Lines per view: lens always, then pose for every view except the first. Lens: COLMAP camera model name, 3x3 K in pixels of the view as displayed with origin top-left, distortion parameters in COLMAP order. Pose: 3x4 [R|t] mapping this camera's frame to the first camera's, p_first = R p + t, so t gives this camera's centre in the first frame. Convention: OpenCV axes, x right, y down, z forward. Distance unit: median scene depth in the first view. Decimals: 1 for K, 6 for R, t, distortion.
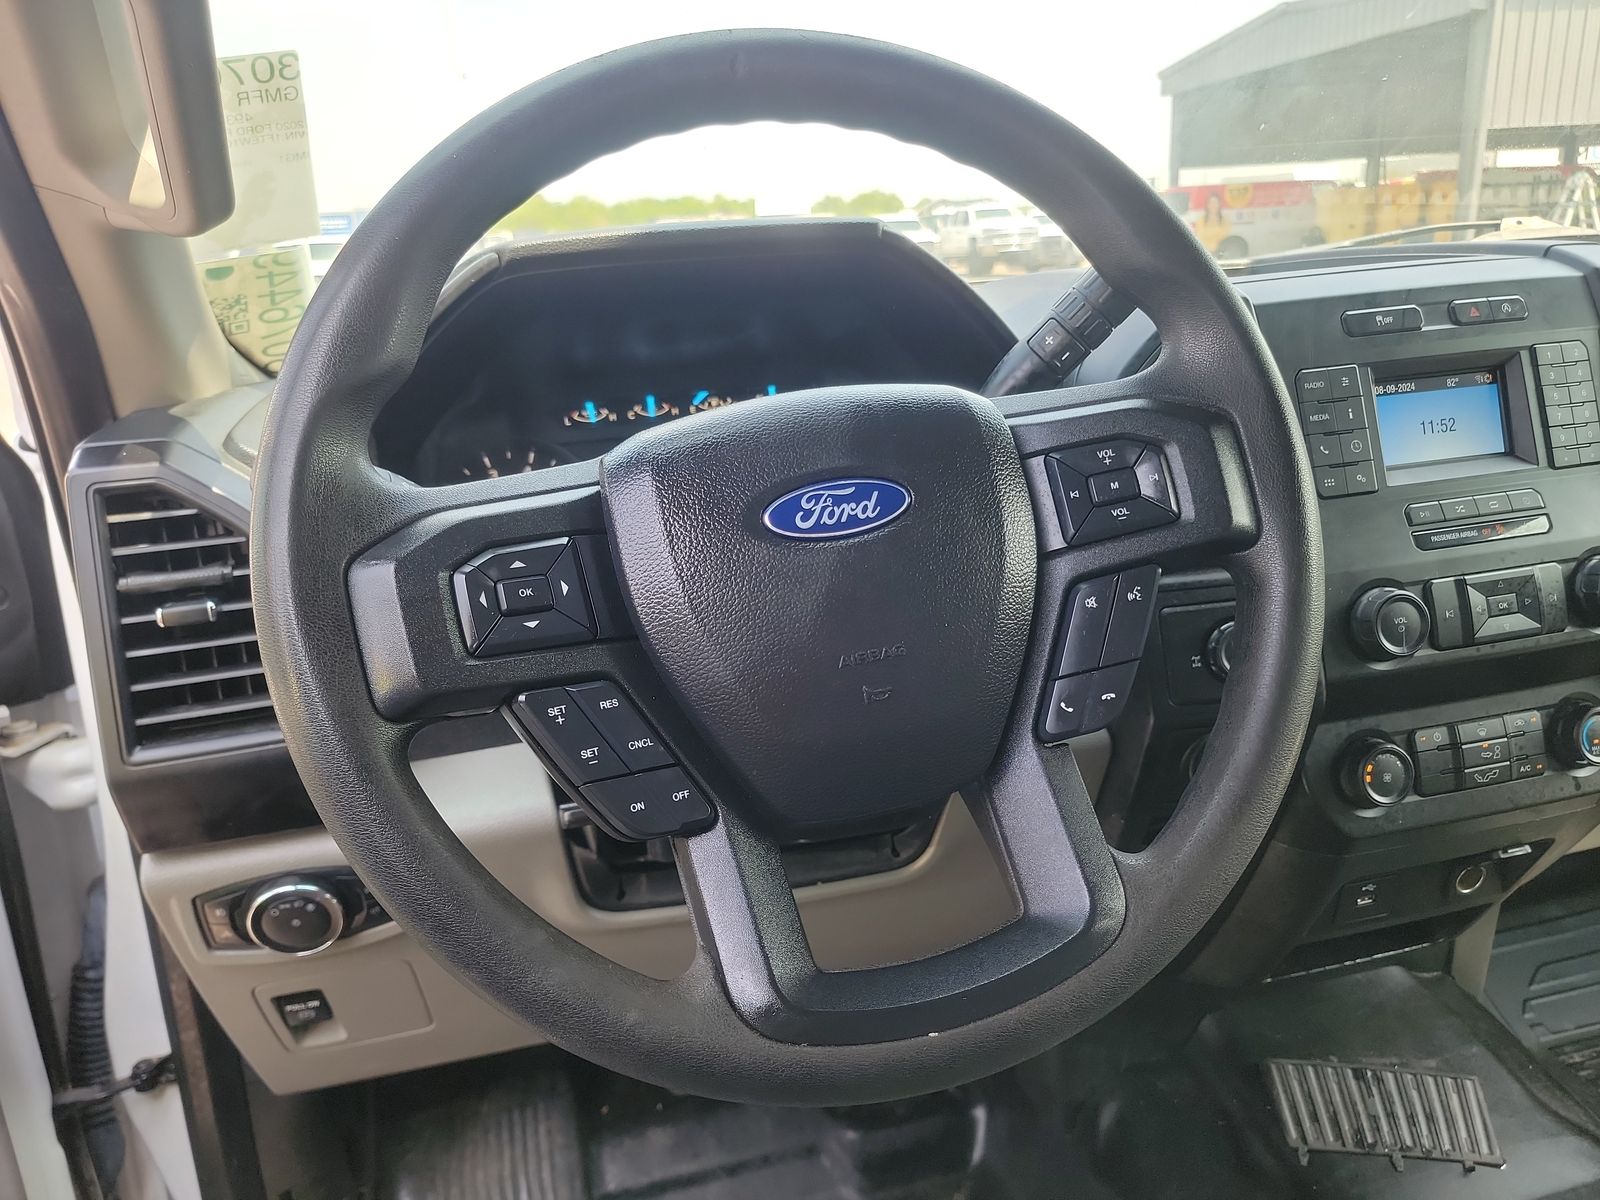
lens RADIAL K [[1158.5, 0, 838.1], [0, 1158.5, 587.4], [0, 0, 1]] dist [0.055871, -0.053173]
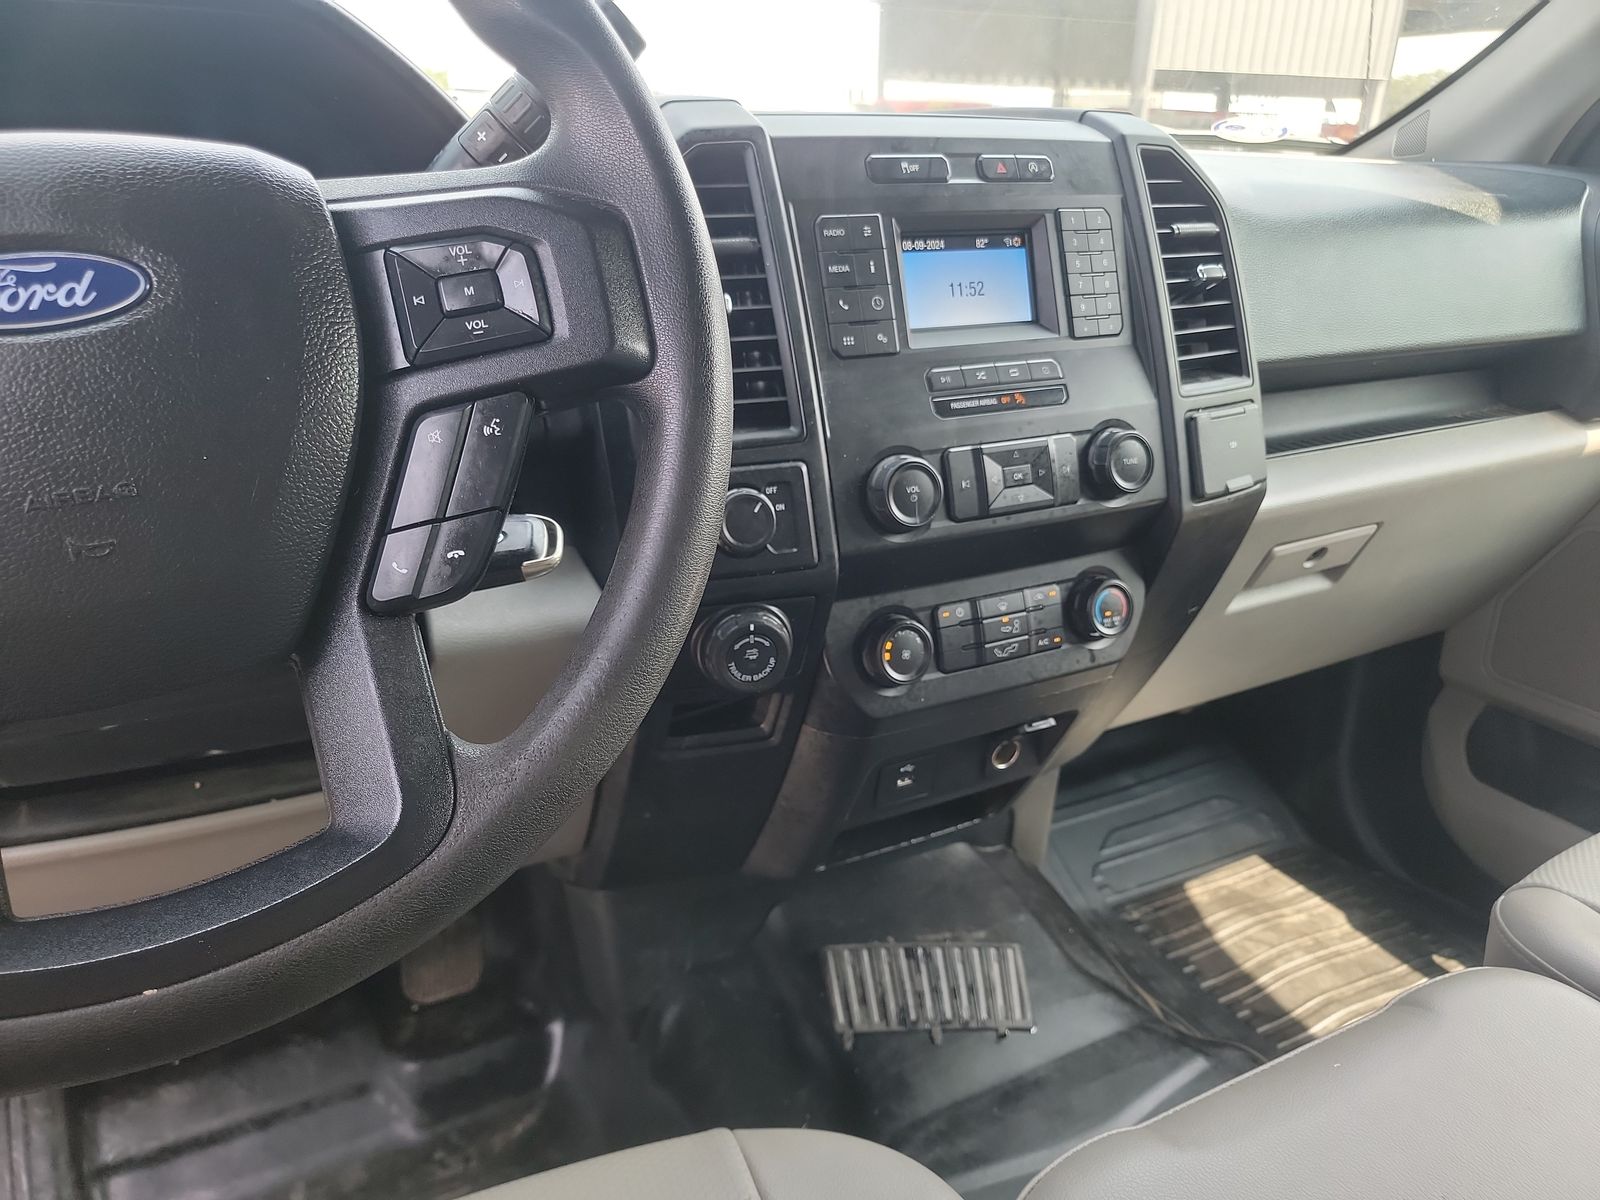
lens RADIAL K [[1131.0, 0, 882.7], [0, 1131.0, 576.3], [0, 0, 1]] dist [0.051569, -0.053749]
pose [[0.967577, -0.007605, 0.252461, 0.211851], [-0.009521, 0.997738, 0.066546, 0.035686], [-0.252396, -0.066792, 0.965316, 0.108569]]
